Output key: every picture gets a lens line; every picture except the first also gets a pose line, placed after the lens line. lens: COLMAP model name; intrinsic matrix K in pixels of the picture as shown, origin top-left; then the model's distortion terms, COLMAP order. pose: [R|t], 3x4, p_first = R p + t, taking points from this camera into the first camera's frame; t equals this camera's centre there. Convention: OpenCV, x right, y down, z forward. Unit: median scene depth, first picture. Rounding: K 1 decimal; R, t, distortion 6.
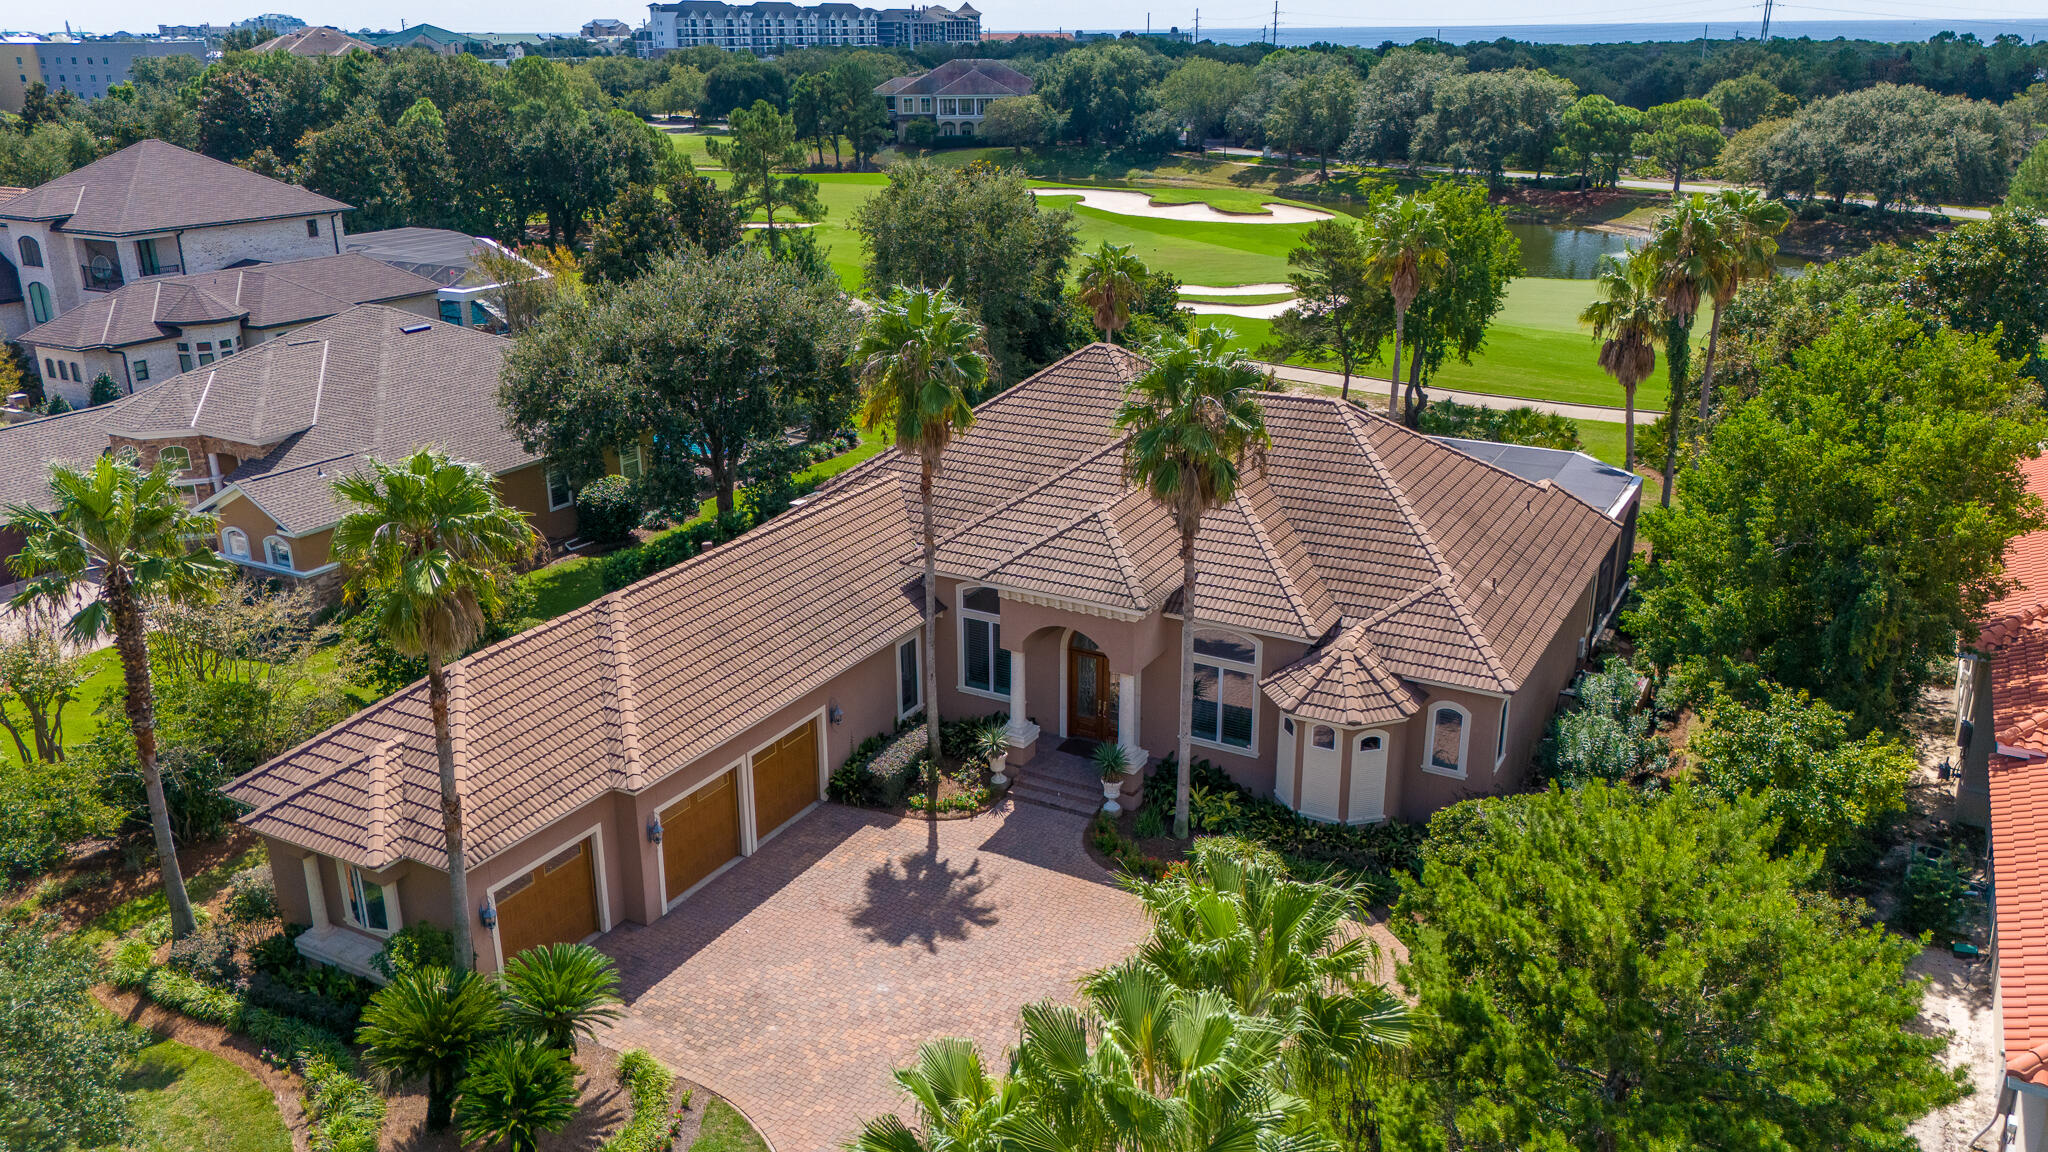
lens RADIAL K [[1540.4, 0, 1017.6], [0, 1540.4, 605.6], [0, 0, 1]] dist [0.067168, -0.077850]
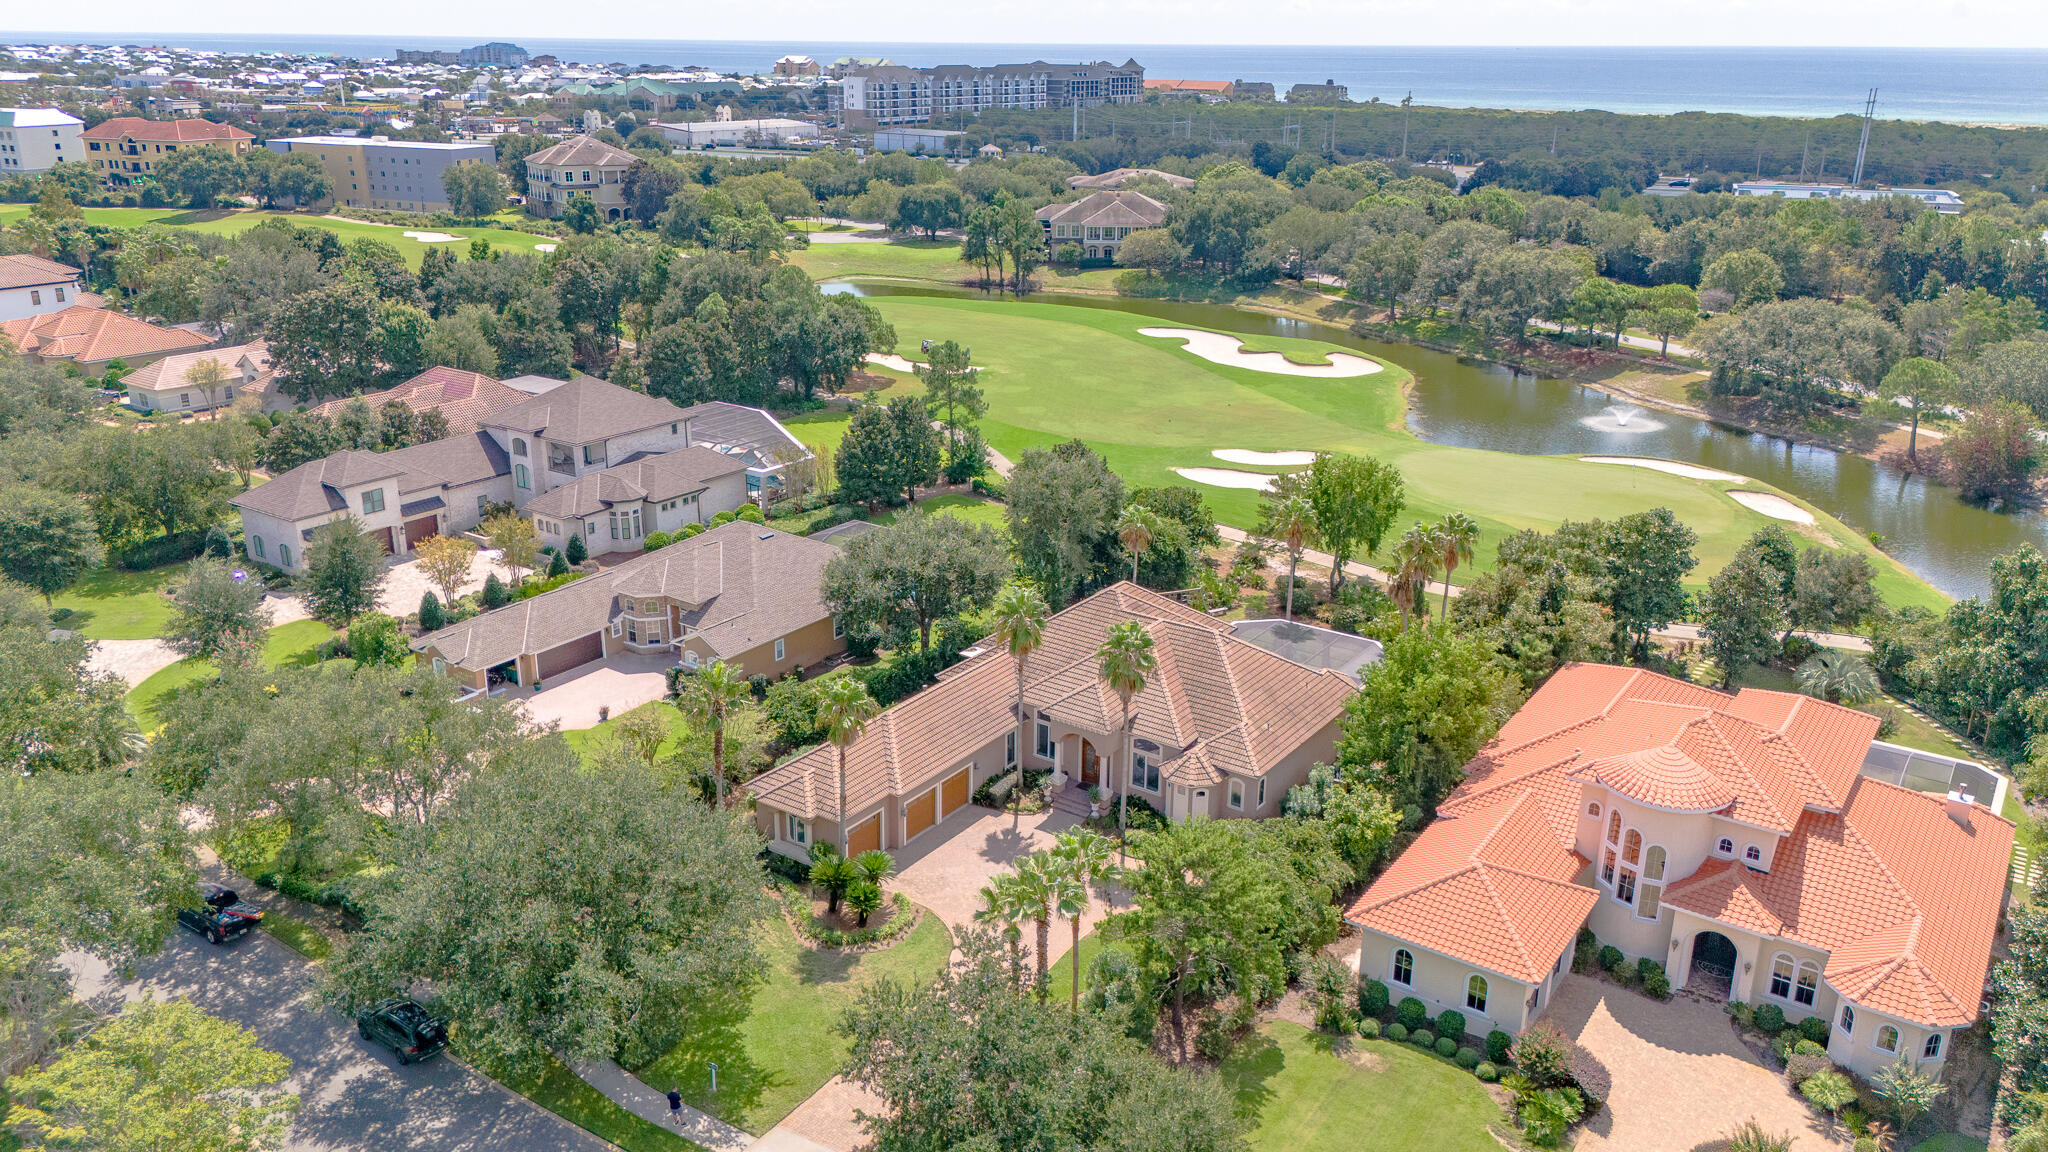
lens RADIAL K [[1540.4, 0, 1018.9], [0, 1540.4, 571.2], [0, 0, 1]] dist [0.067168, -0.077850]
pose [[0.994459, 0.048933, -0.093039, 0.132090], [-0.051221, 0.998437, -0.022361, -0.157661], [0.091799, 0.027002, 0.995411, -1.188217]]
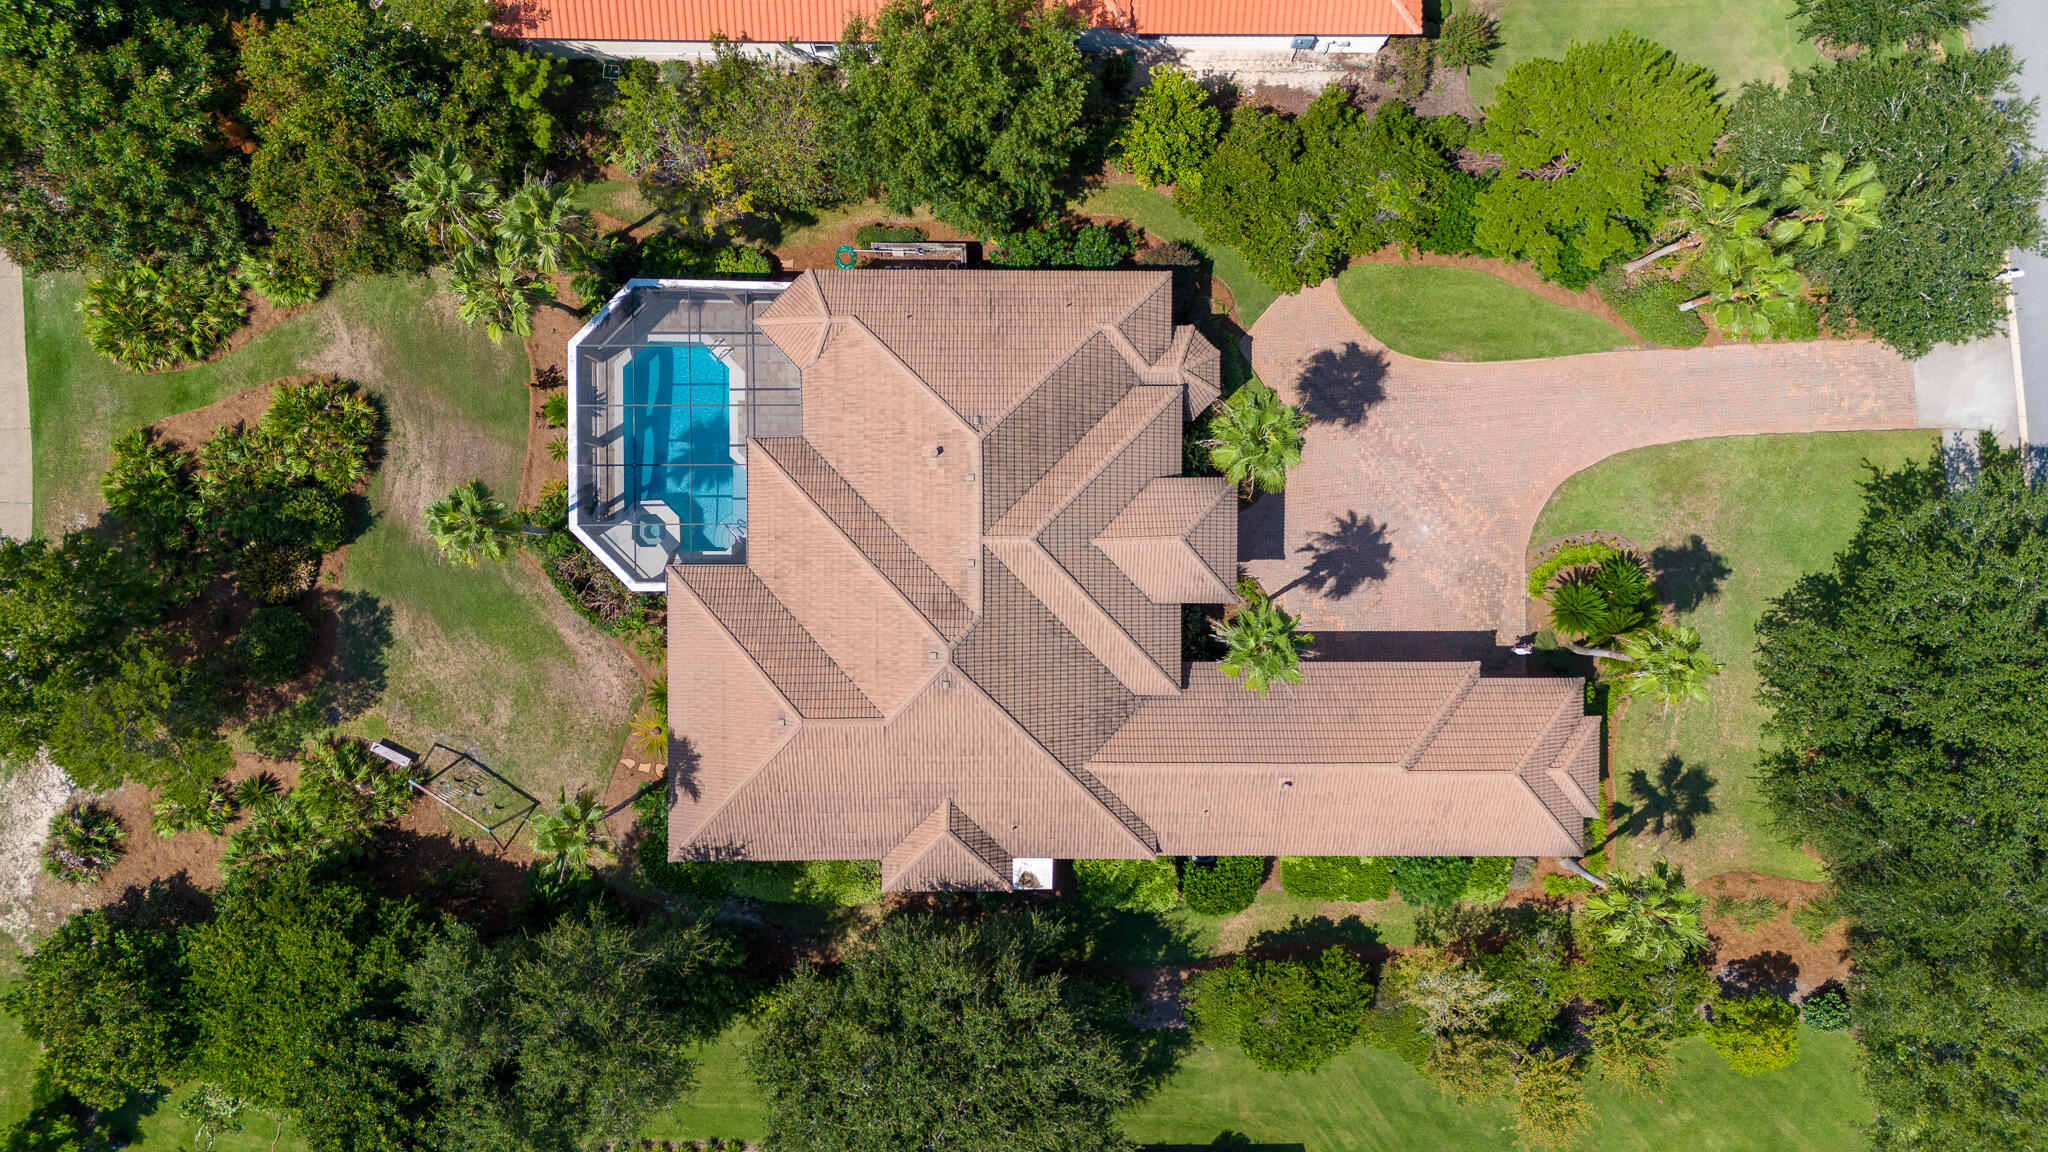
lens RADIAL K [[1540.4, 0, 1024.9], [0, 1540.4, 576.0], [0, 0, 1]] dist [0.067168, -0.077850]
pose [[-0.480371, -0.877048, 0.005432, 0.077253], [0.302376, -0.159795, 0.939699, -1.365058], [-0.823294, 0.453047, 0.341959, 0.585650]]
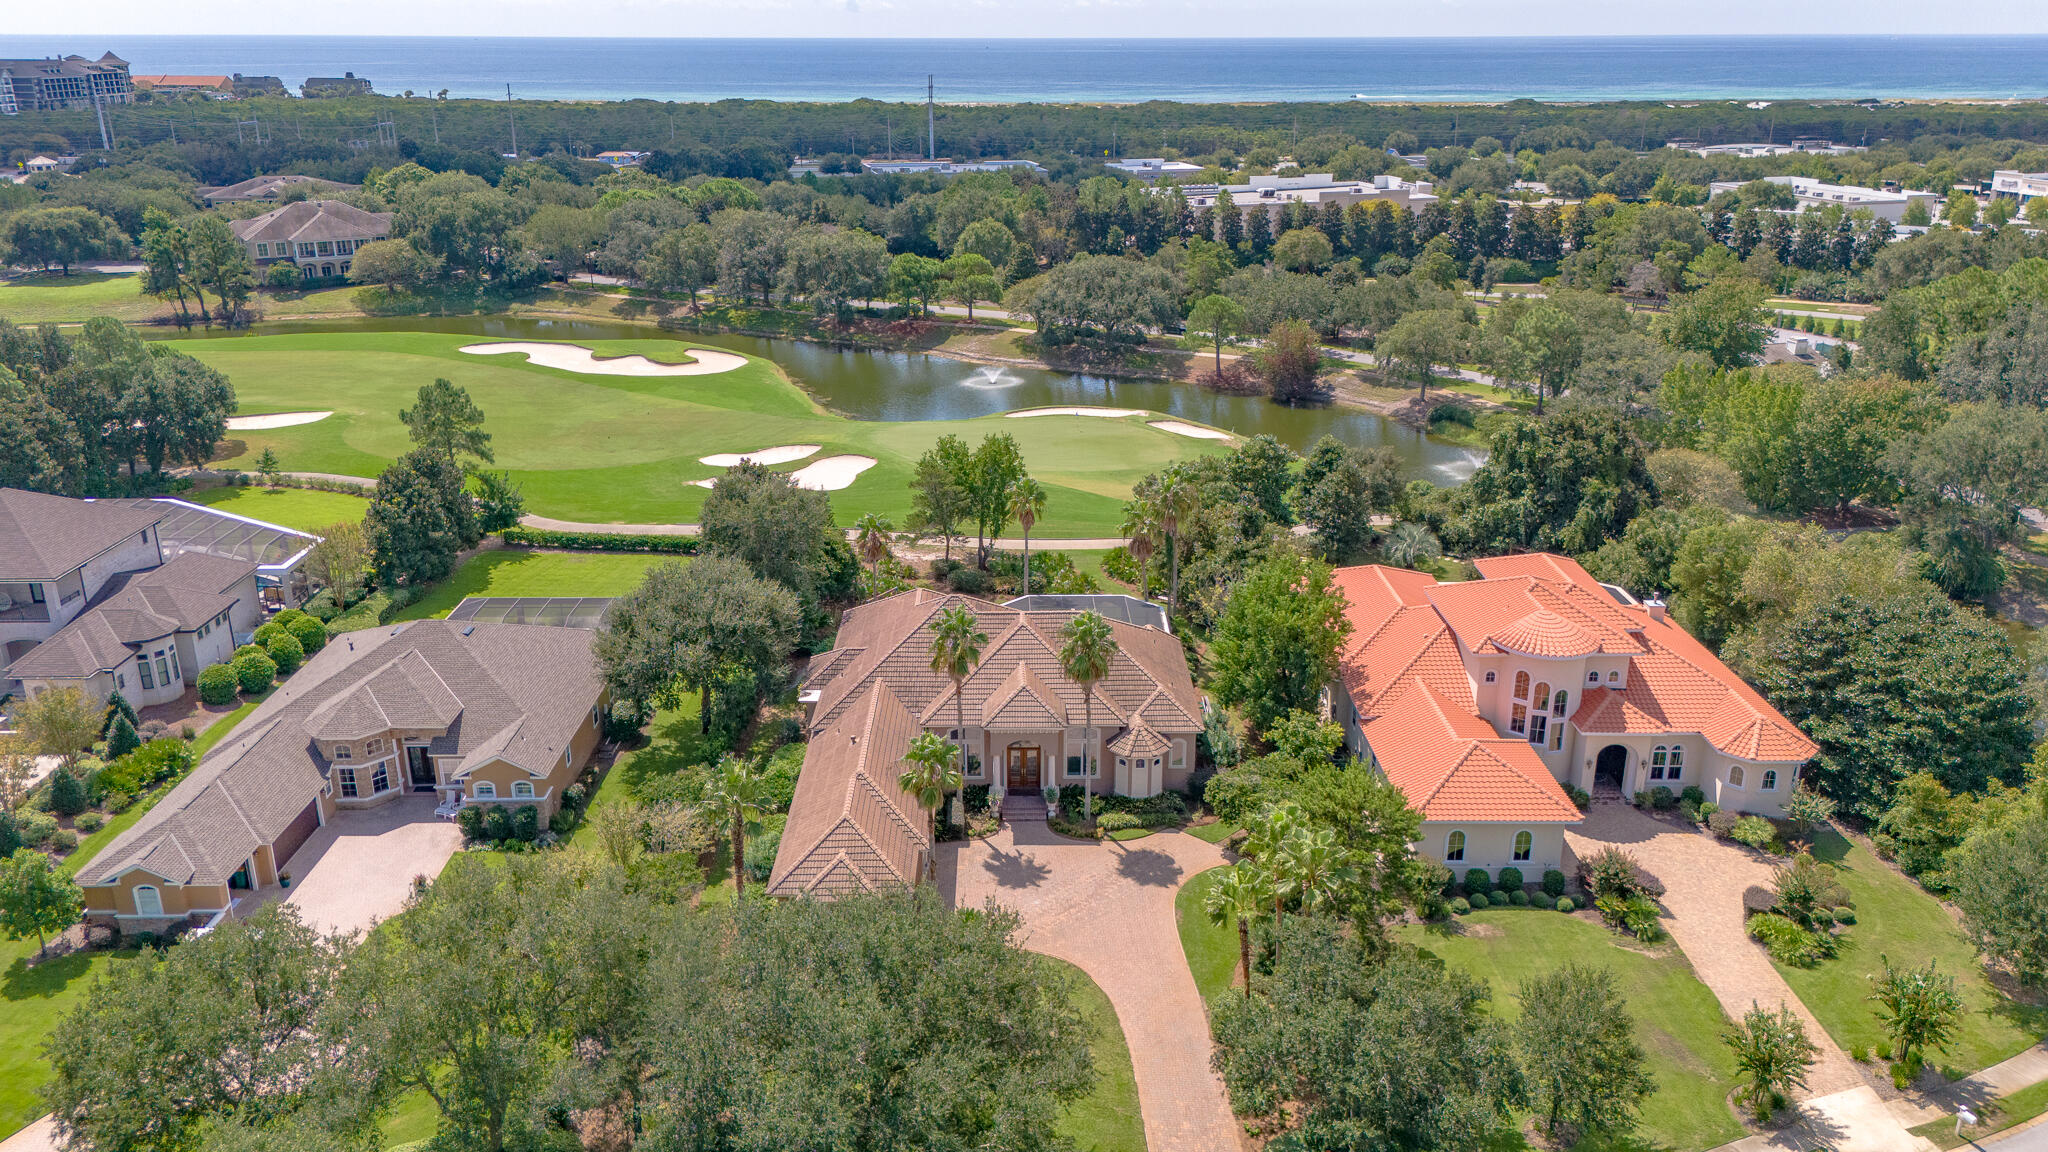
lens RADIAL K [[1540.4, 0, 1039.1], [0, 1540.4, 546.6], [0, 0, 1]] dist [0.067168, -0.077850]
pose [[0.863853, -0.148732, 0.481287, -0.905984], [0.167127, 0.985924, 0.004707, -0.248818], [-0.475212, 0.076370, 0.876551, -0.925434]]
